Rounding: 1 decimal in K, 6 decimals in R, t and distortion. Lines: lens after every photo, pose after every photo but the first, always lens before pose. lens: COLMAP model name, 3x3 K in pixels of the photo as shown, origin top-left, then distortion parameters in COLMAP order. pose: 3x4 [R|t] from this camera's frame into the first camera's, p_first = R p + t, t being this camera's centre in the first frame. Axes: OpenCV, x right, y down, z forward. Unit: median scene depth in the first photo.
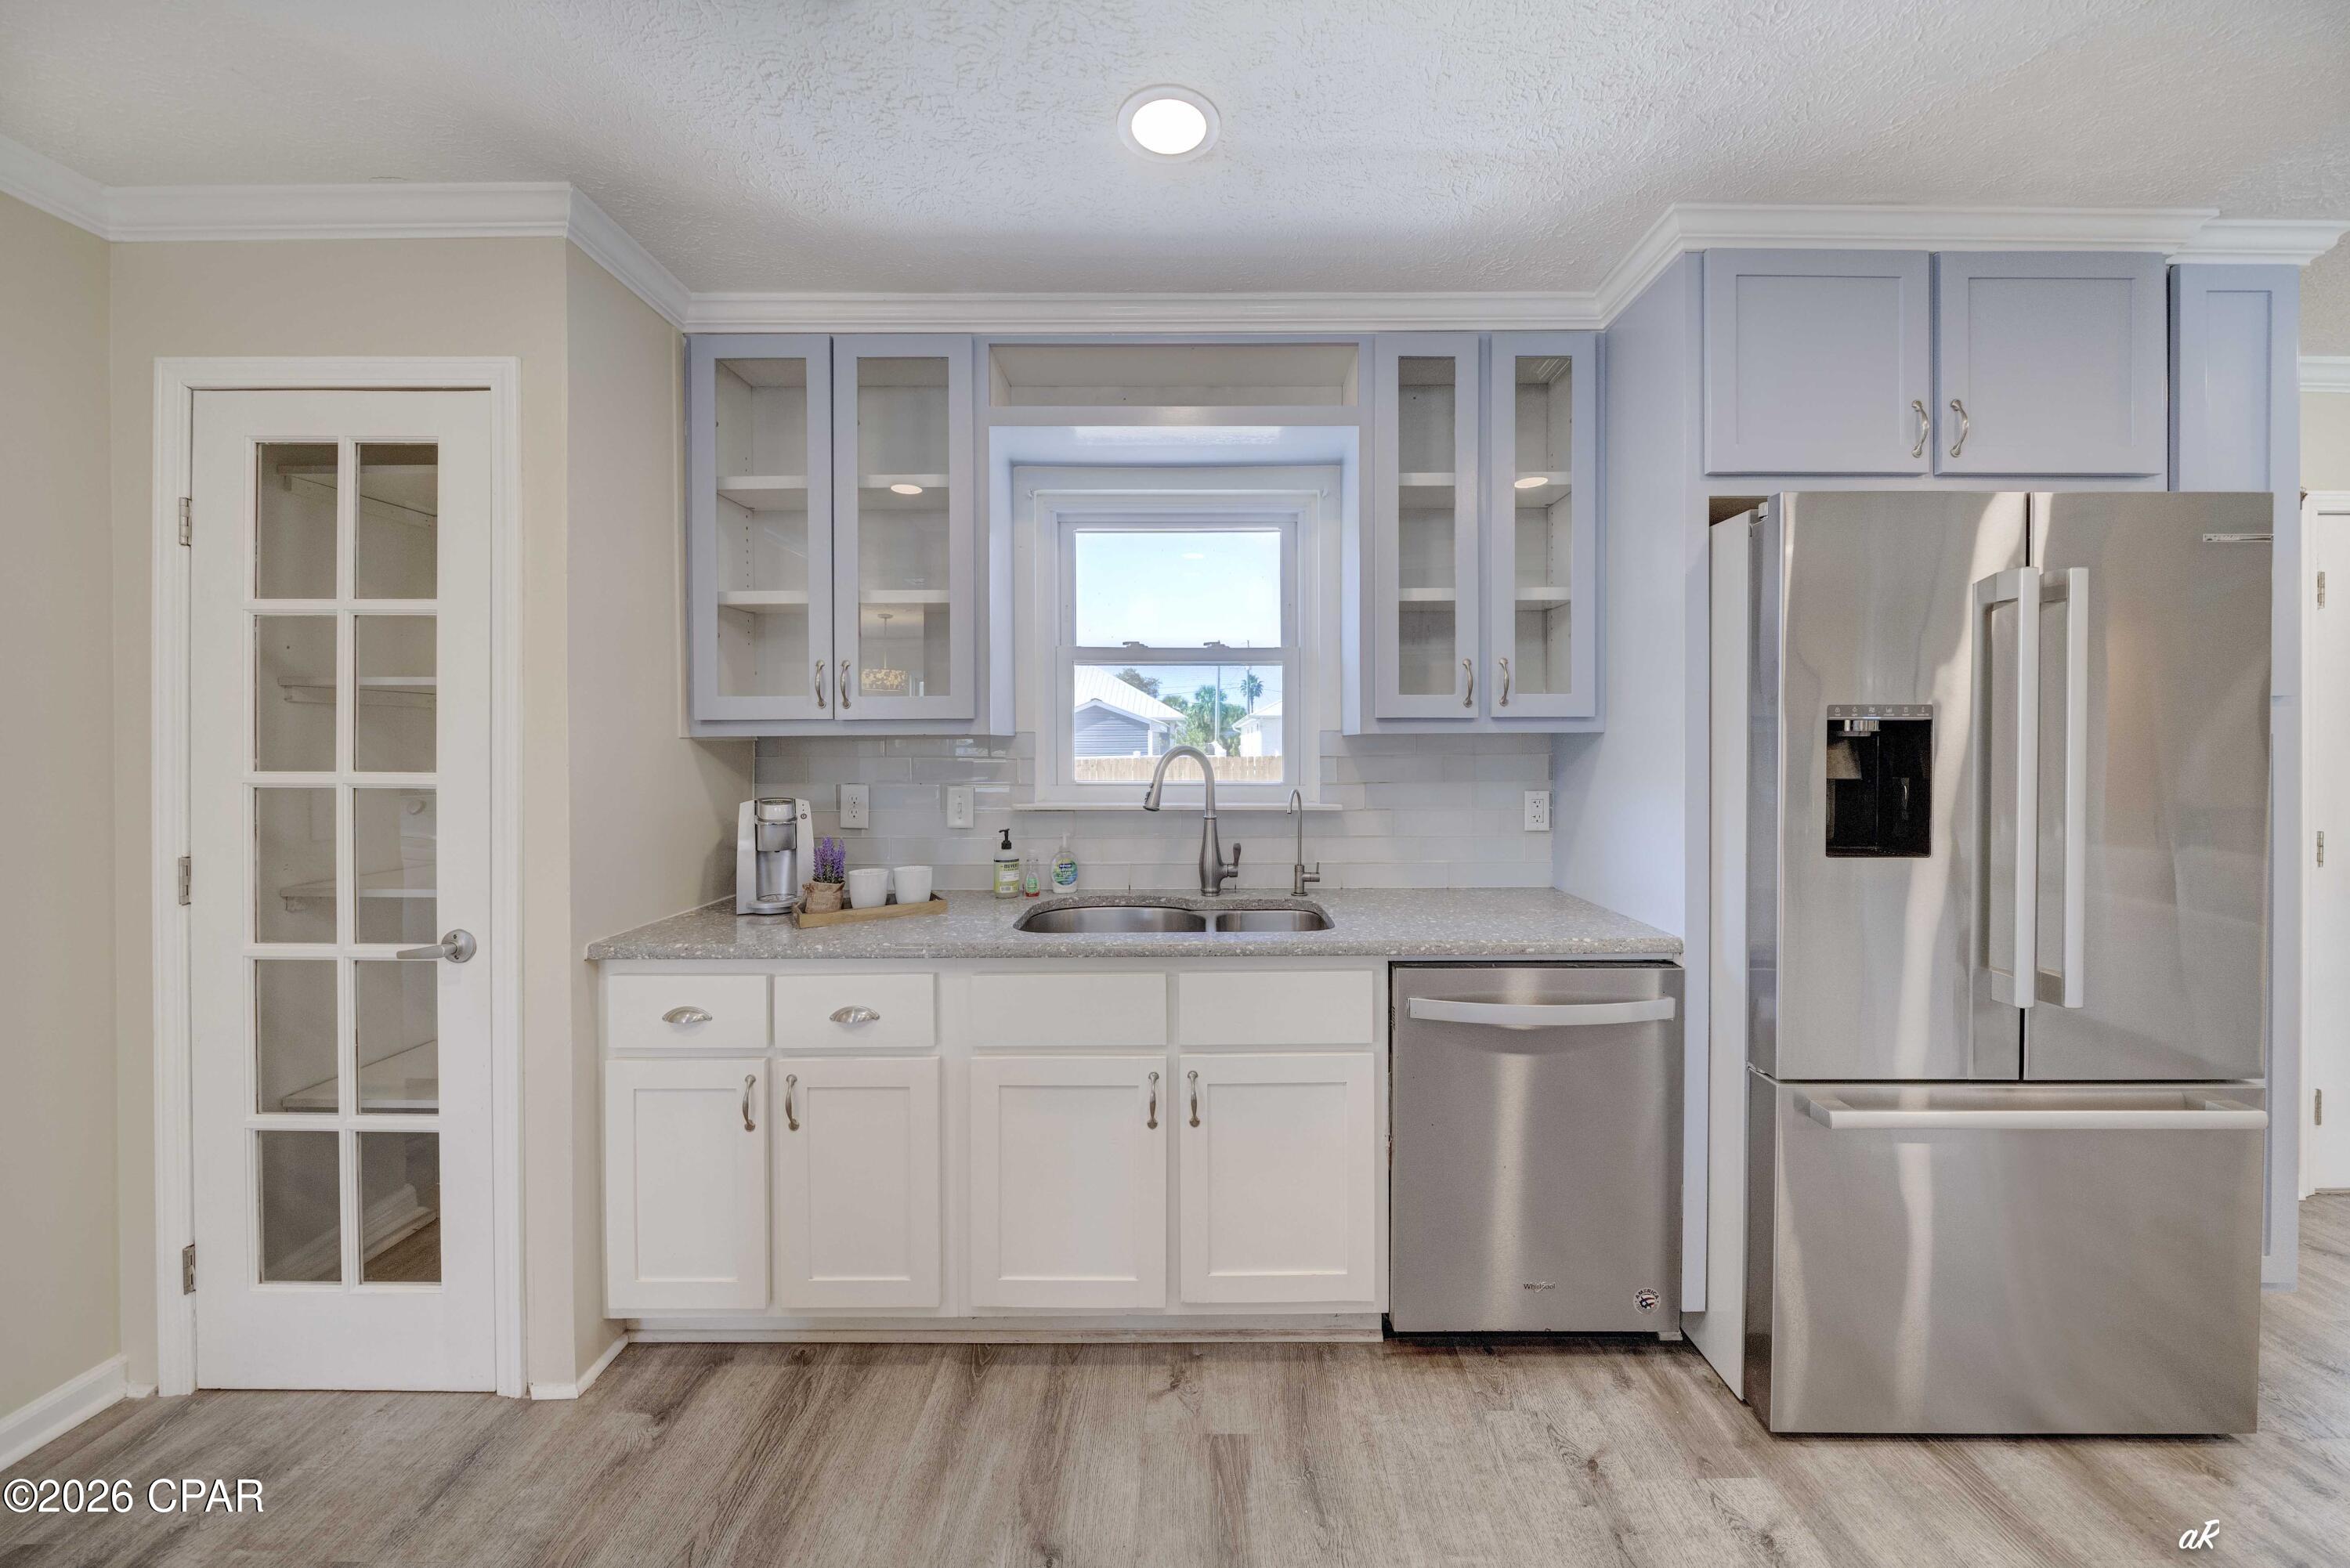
lens RADIAL K [[812.0, 0, 1173.0], [0, 812.0, 765.0], [0, 0, 1]] dist [-0.002110, -0.000081]
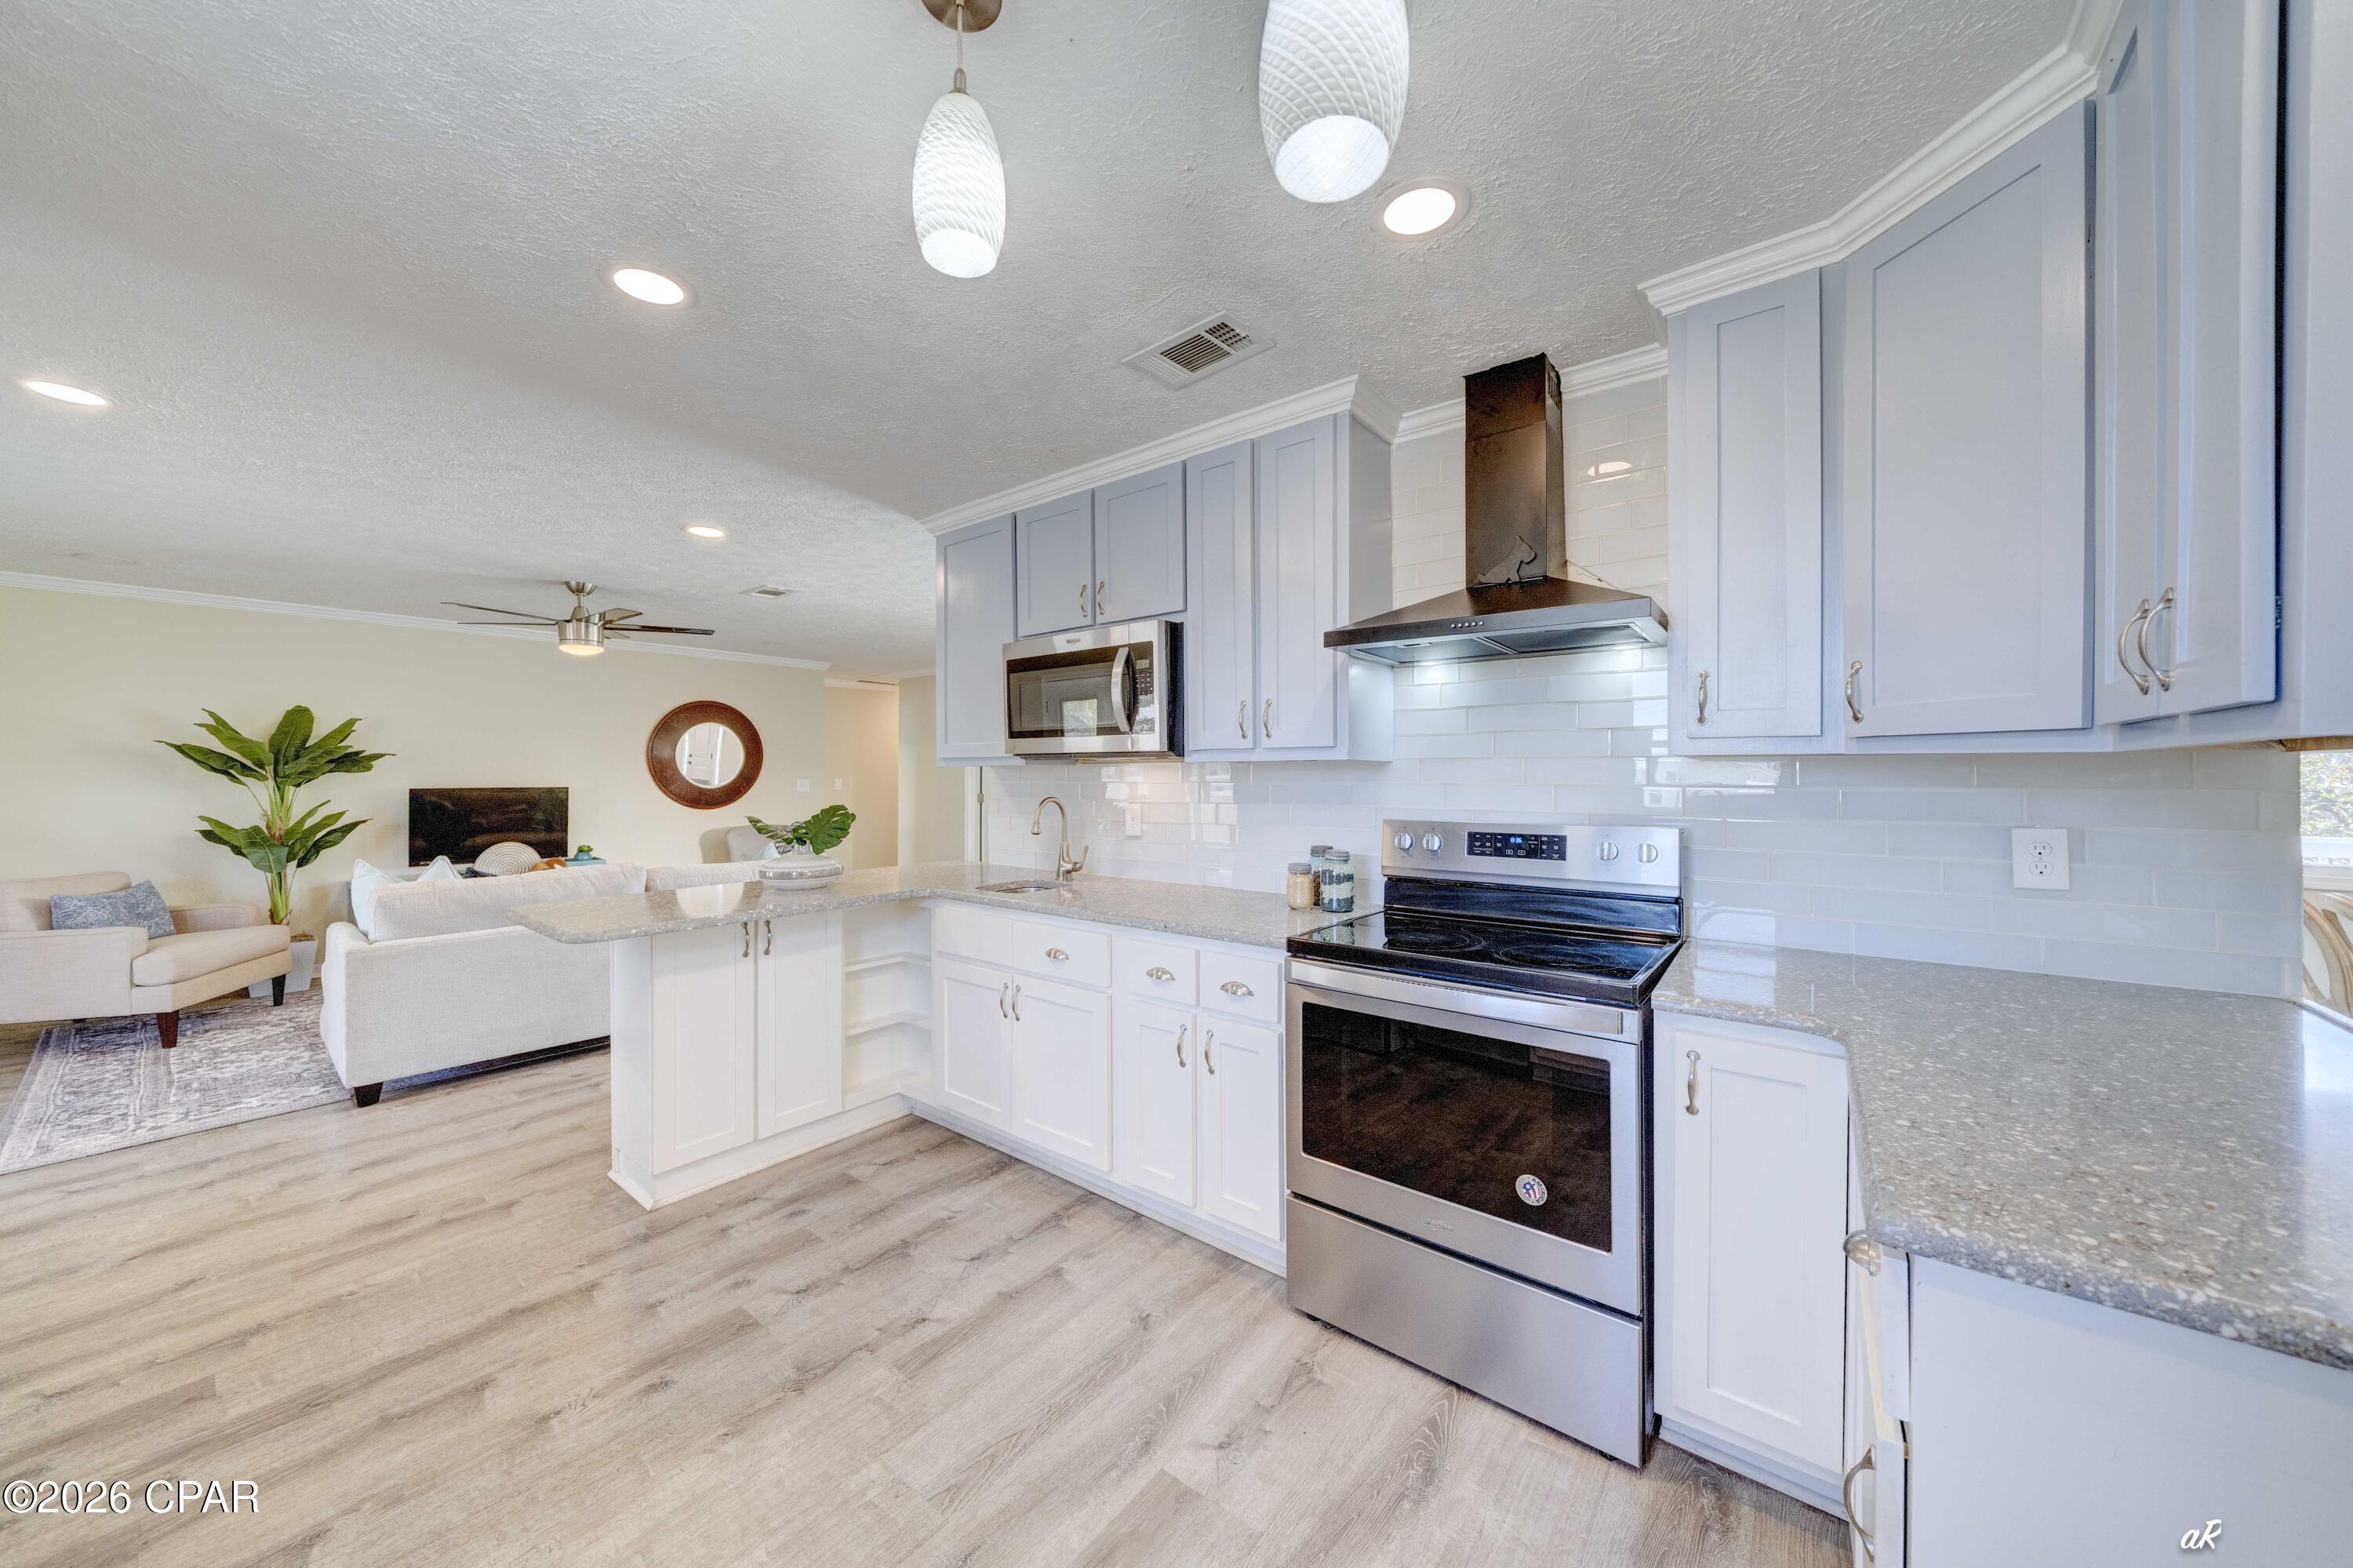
lens RADIAL K [[813.2, 0, 1179.6], [0, 813.2, 784.2], [0, 0, 1]] dist [-0.002110, -0.000081]
pose [[0.779516, 0.006677, -0.626347, 0.294647], [-0.005326, 0.999978, 0.004032, -0.008068], [0.626360, 0.000193, 0.779534, -0.020640]]
